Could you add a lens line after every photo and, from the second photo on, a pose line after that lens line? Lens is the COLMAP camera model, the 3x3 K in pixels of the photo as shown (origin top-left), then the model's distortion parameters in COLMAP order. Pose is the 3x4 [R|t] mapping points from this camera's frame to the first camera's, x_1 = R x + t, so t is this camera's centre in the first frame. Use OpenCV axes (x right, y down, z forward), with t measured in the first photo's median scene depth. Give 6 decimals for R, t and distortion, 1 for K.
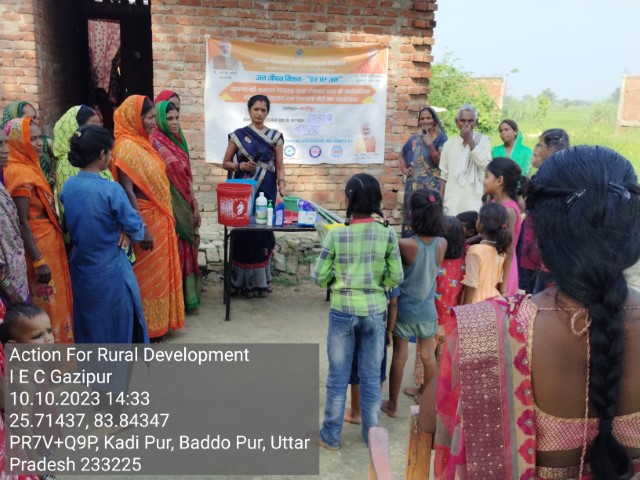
lens RADIAL K [[644.1, 0, 320.2], [0, 644.1, 250.5], [0, 0, 1]] dist [0.011904, 0.000000]
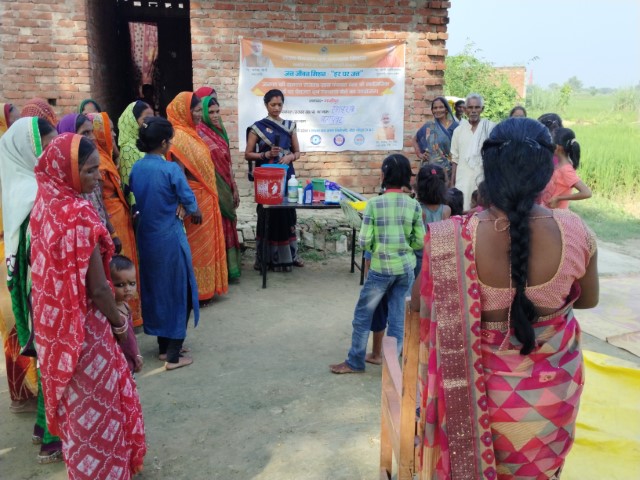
lens RADIAL K [[644.1, 0, 323.8], [0, 644.1, 246.9], [0, 0, 1]] dist [0.011904, 0.000000]
pose [[0.999321, -0.012605, -0.034623, 0.001289], [0.012758, 0.999910, 0.004199, 0.024979], [0.034567, -0.004638, 0.999392, -0.103193]]
